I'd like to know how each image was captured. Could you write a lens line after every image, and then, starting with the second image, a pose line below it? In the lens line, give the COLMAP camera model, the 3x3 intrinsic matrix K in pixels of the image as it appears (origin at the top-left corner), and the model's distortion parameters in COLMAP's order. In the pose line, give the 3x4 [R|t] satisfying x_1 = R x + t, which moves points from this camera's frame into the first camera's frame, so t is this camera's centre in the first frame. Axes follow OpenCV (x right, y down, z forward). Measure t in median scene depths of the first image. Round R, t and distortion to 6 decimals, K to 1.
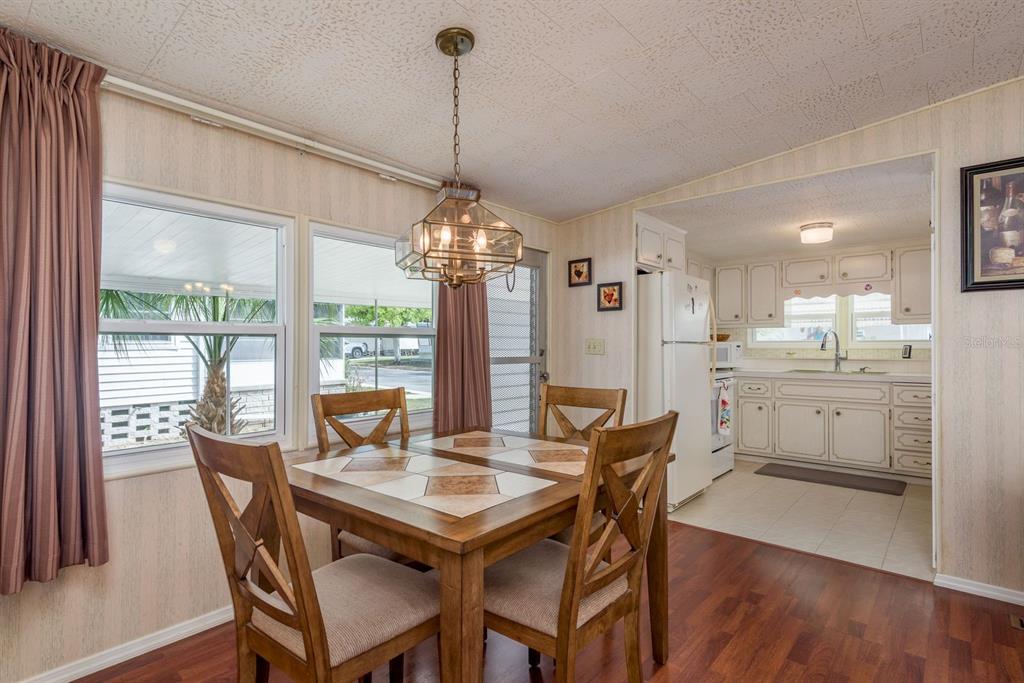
lens RADIAL K [[507.0, 0, 512.0], [0, 507.0, 341.5], [0, 0, 1]] dist [0.007463, -0.001915]
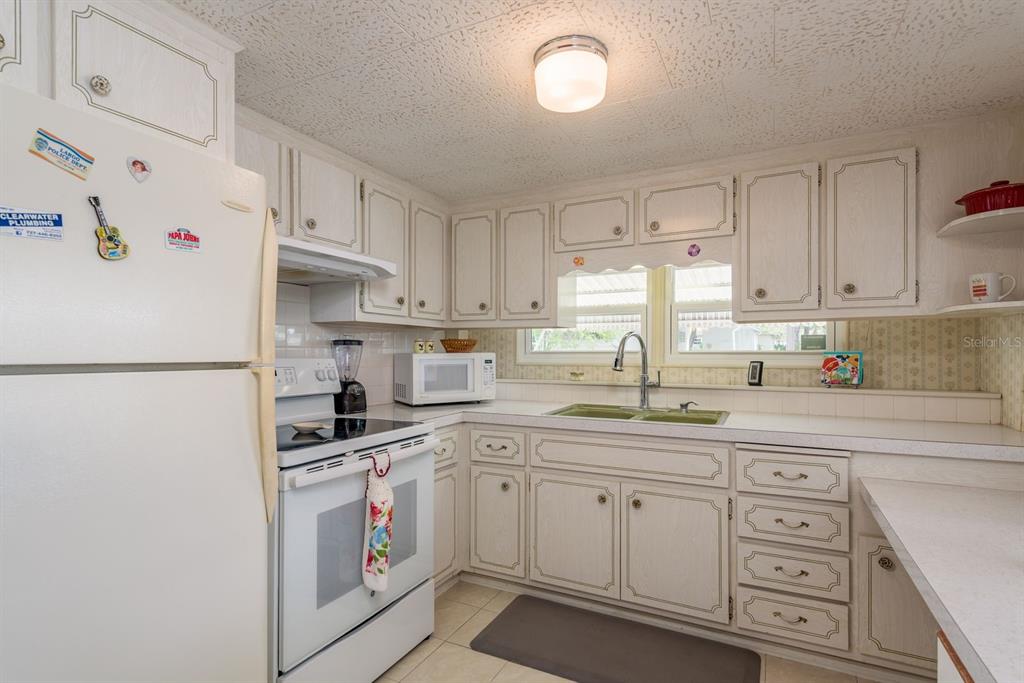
lens RADIAL K [[510.3, 0, 511.0], [0, 510.3, 350.4], [0, 0, 1]] dist [0.011883, -0.000961]
pose [[0.969853, 0.001010, 0.243687, 0.377189], [-0.003139, 0.999960, 0.008347, -0.007823], [-0.243669, -0.008860, 0.969818, 0.517871]]
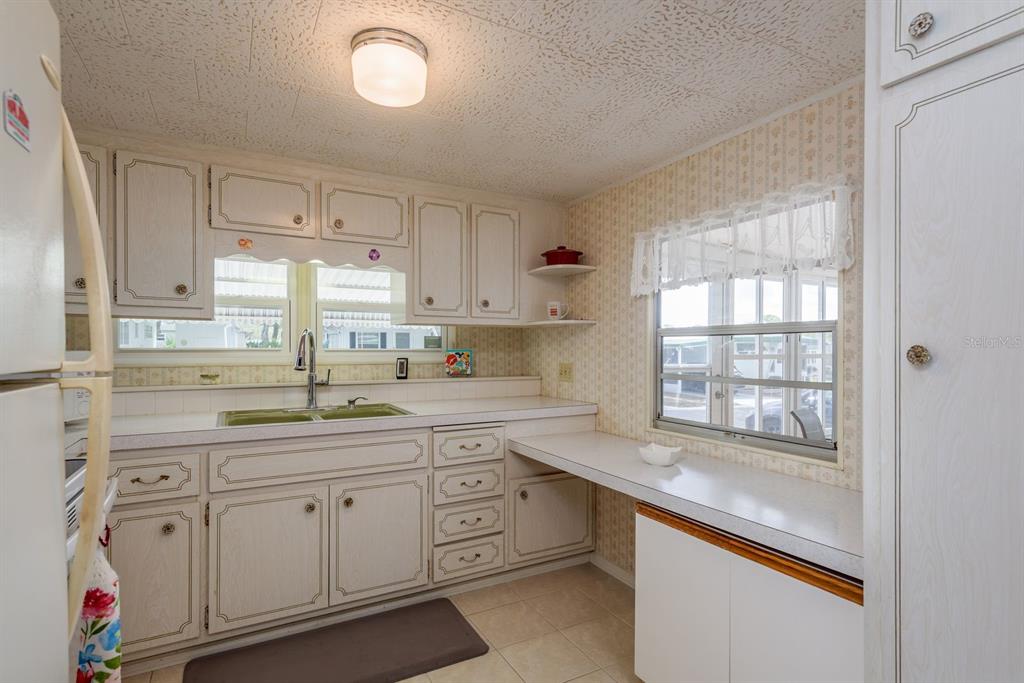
lens RADIAL K [[510.3, 0, 511.0], [0, 510.3, 350.4], [0, 0, 1]] dist [0.011883, -0.000961]
pose [[0.342997, -0.000844, 0.939336, 0.220402], [-0.012220, 0.999911, 0.005361, -0.006848], [-0.939257, -0.013317, 0.342956, 0.640840]]
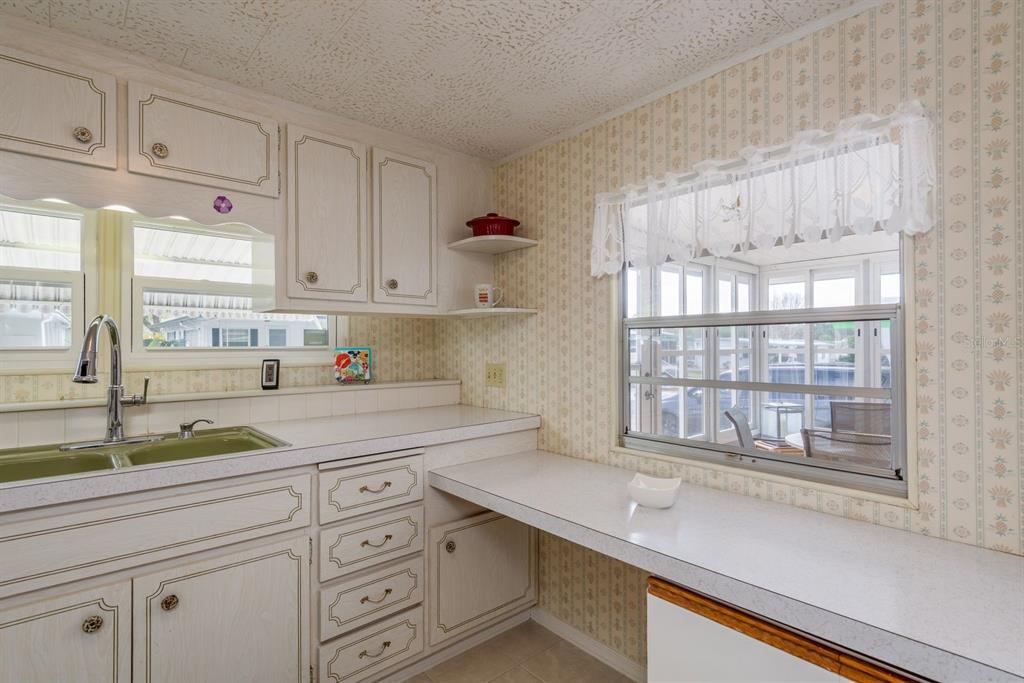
lens RADIAL K [[507.0, 0, 512.0], [0, 507.0, 341.5], [0, 0, 1]] dist [0.007463, -0.001915]
pose [[0.128237, 0.009683, 0.991696, 0.349963], [-0.006592, 0.999939, -0.008912, -0.005721], [-0.991722, -0.005395, 0.128293, 0.715240]]
